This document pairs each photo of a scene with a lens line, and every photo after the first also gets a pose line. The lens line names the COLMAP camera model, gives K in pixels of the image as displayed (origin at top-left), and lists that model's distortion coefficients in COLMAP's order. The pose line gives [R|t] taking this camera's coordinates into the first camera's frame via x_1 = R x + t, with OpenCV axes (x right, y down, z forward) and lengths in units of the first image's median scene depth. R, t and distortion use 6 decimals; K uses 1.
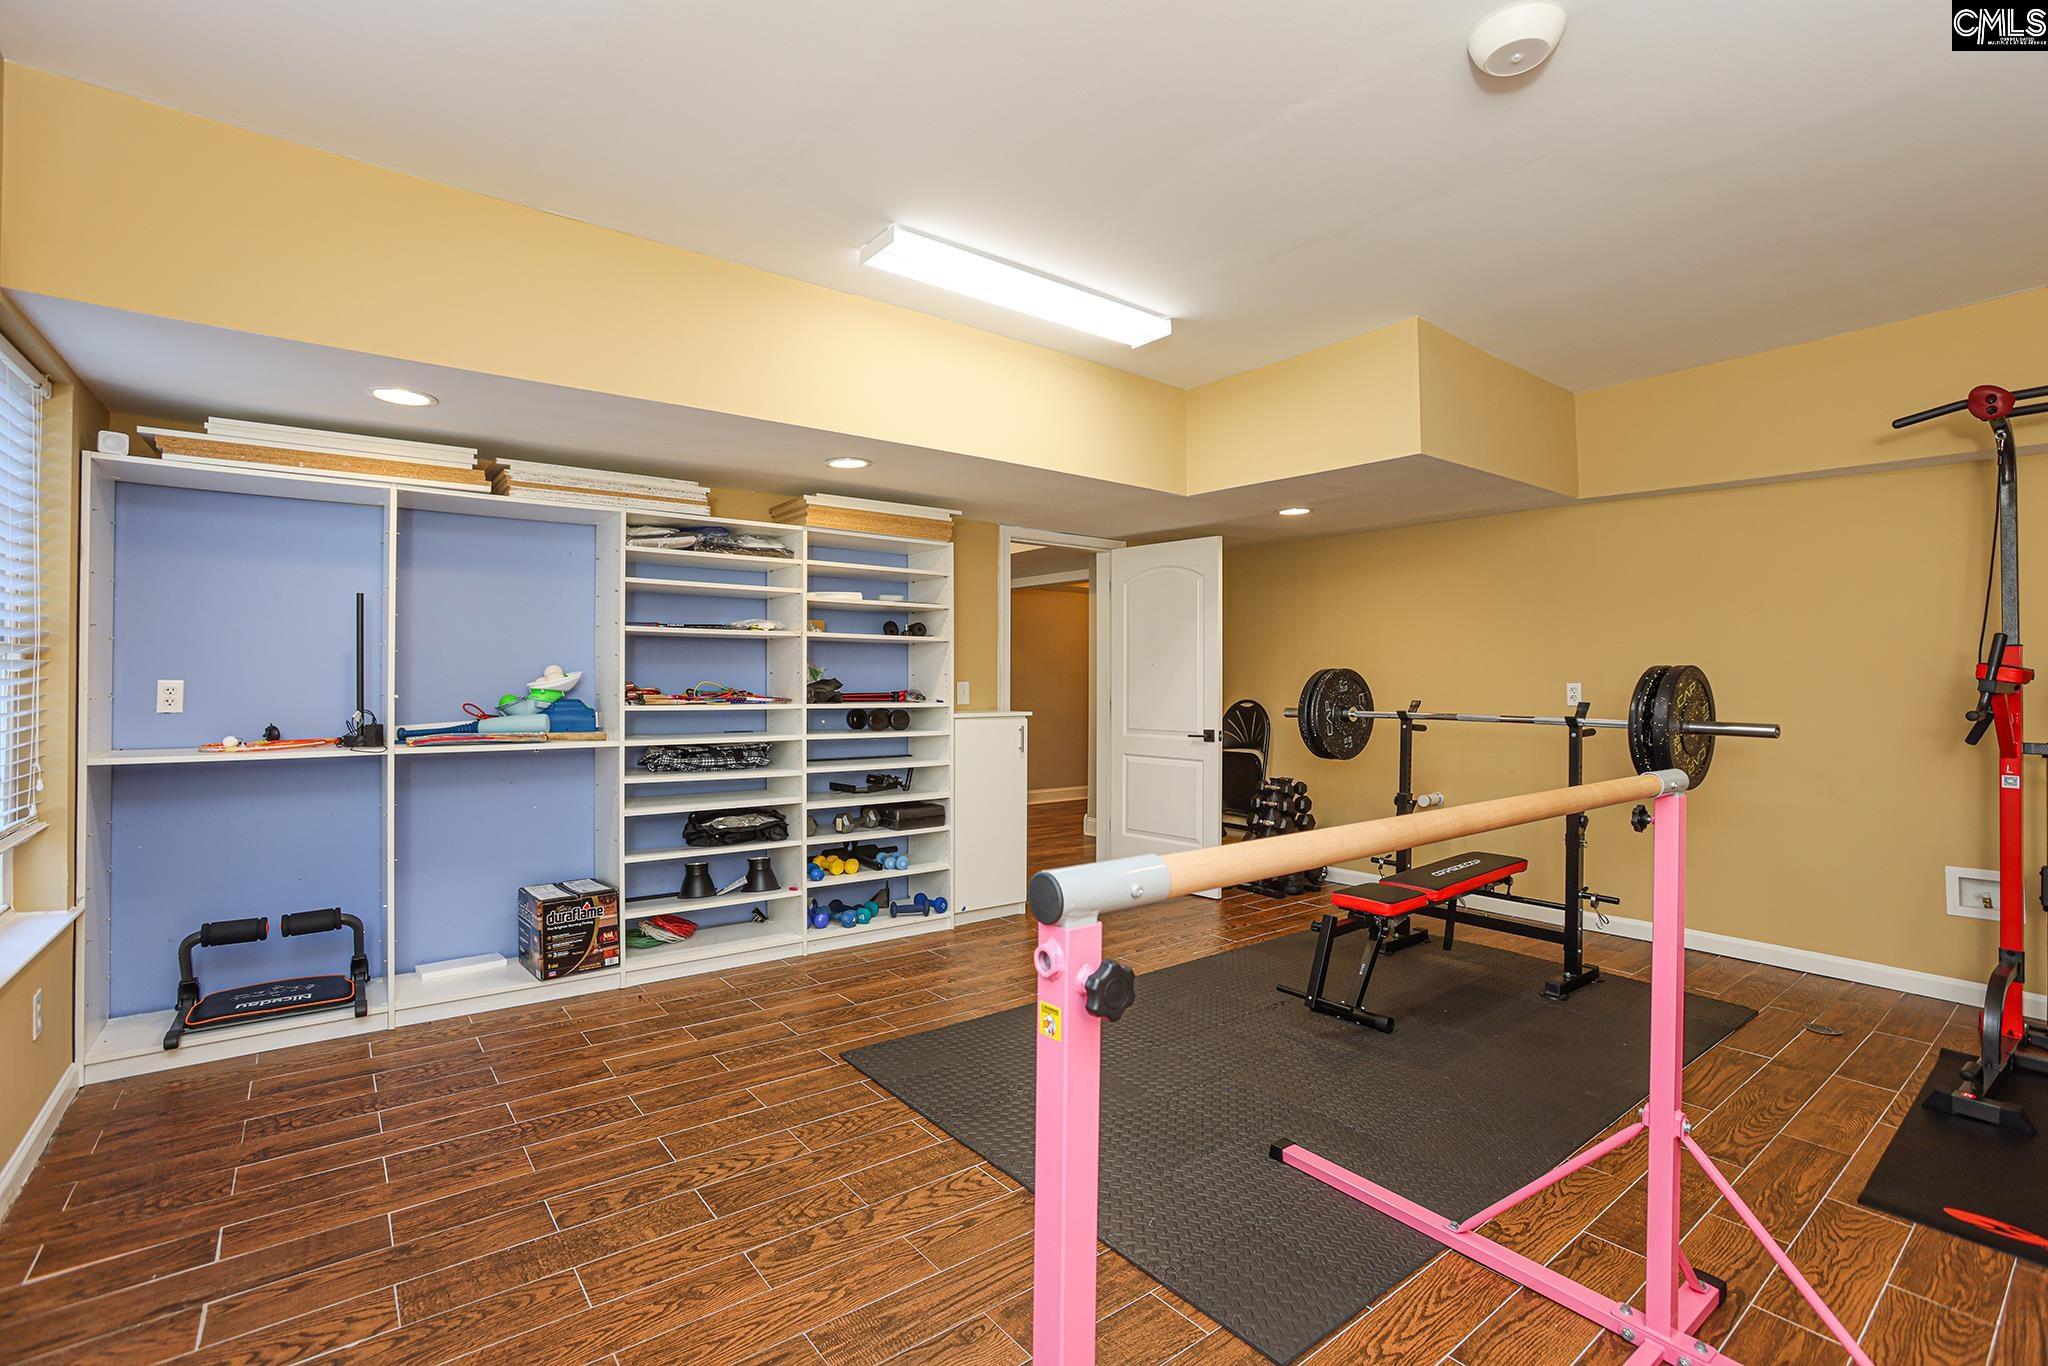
lens RADIAL K [[927.0, 0, 1027.6], [0, 927.0, 669.3], [0, 0, 1]] dist [-0.058865, 0.023113]
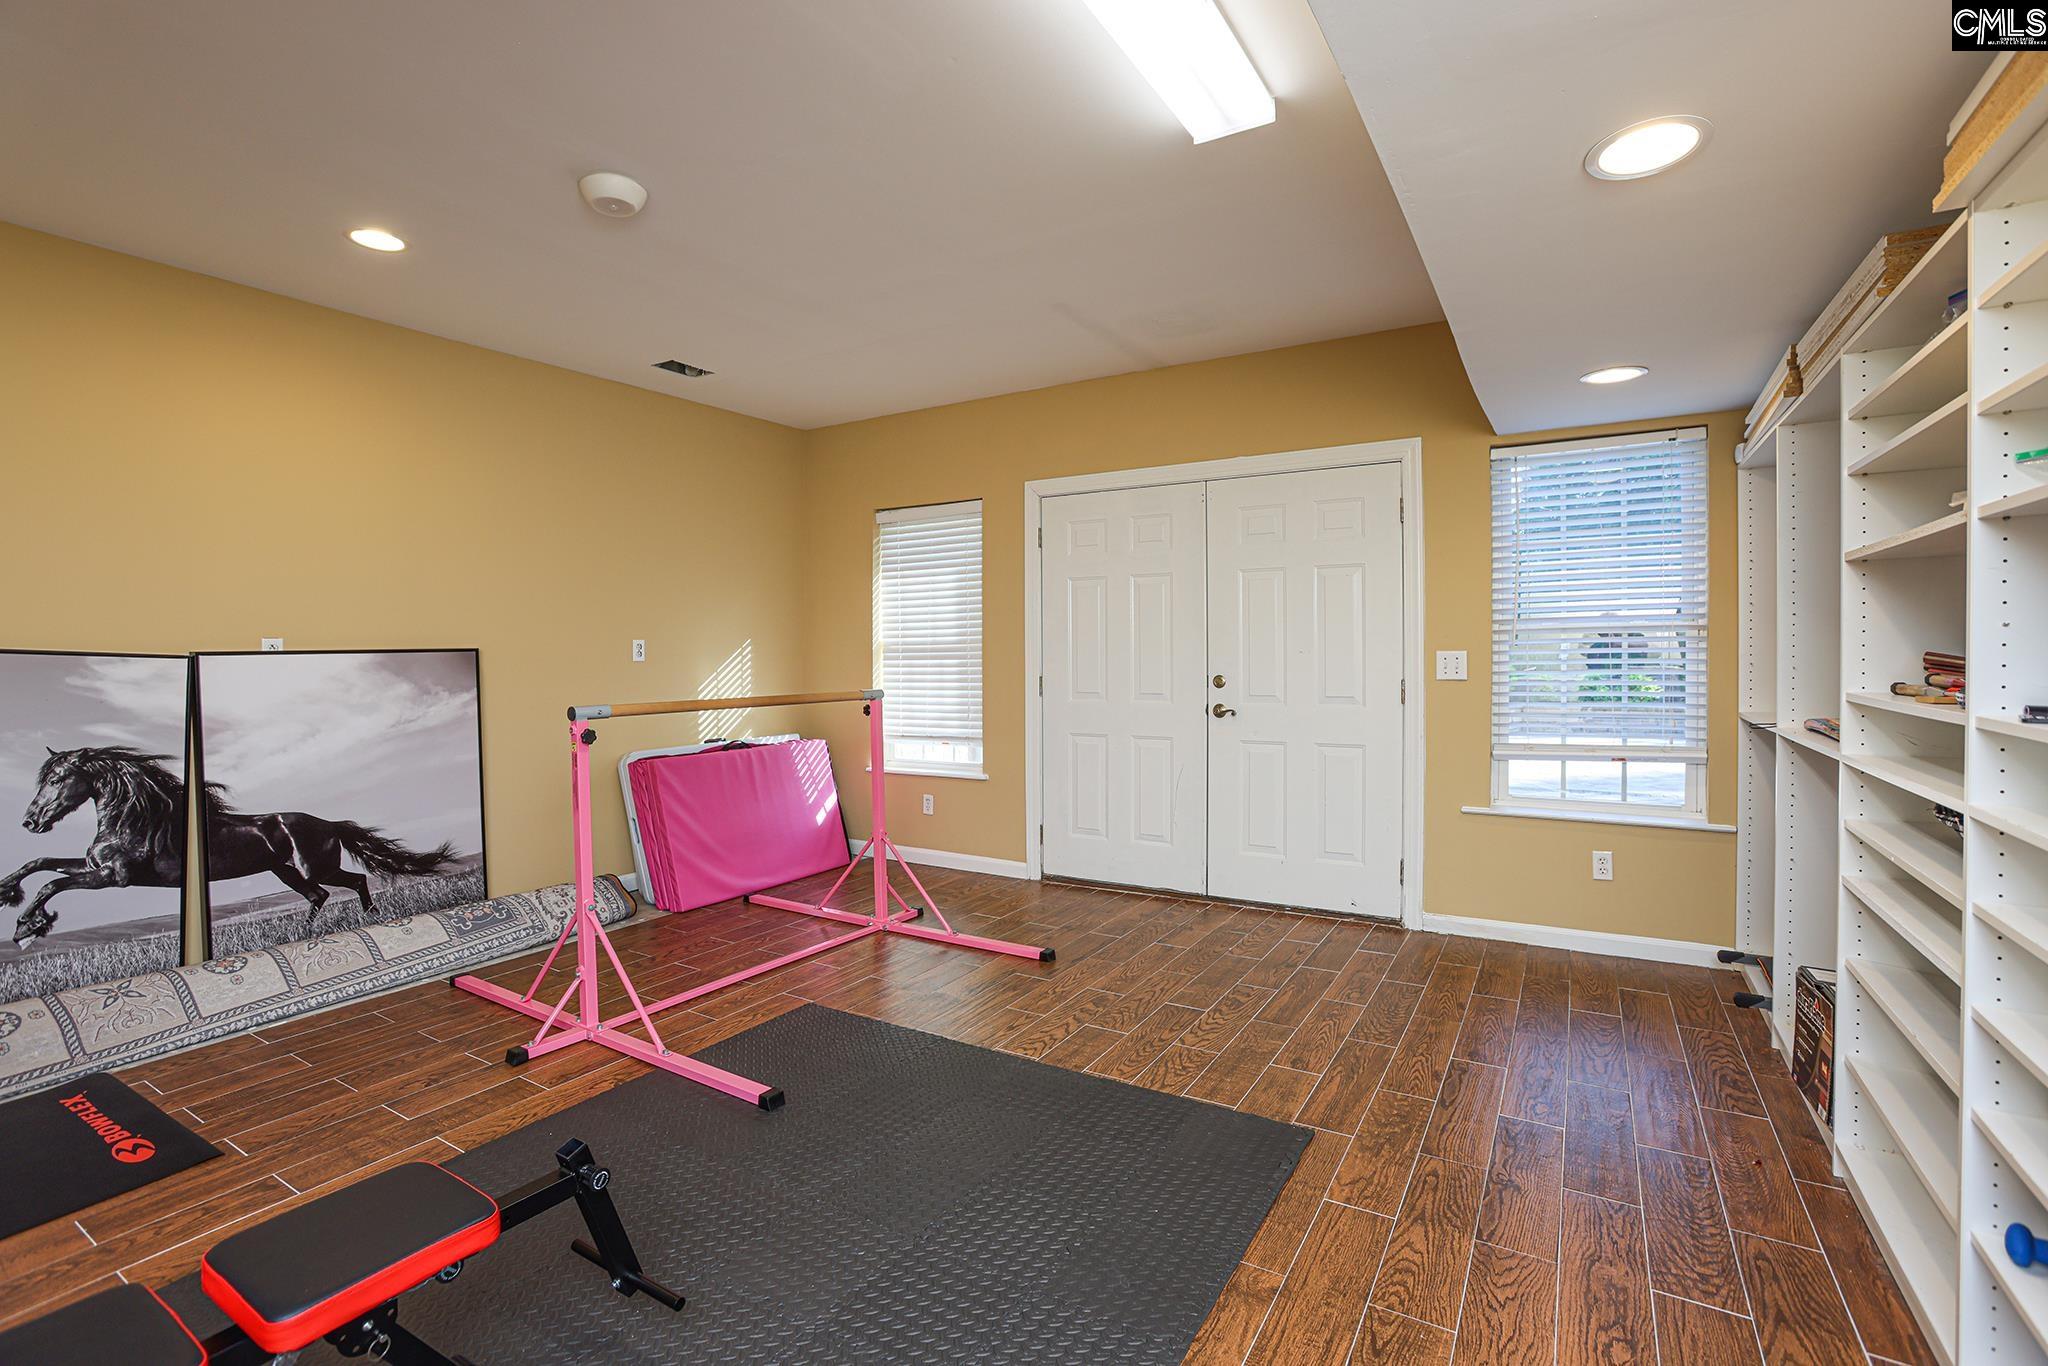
lens RADIAL K [[927.0, 0, 1027.6], [0, 927.0, 669.3], [0, 0, 1]] dist [-0.058865, 0.023113]
pose [[-0.933038, 0.011829, -0.359583, 0.379641], [0.009719, 0.999923, 0.007675, 0.024422], [0.359647, 0.003666, -0.933081, 2.098075]]
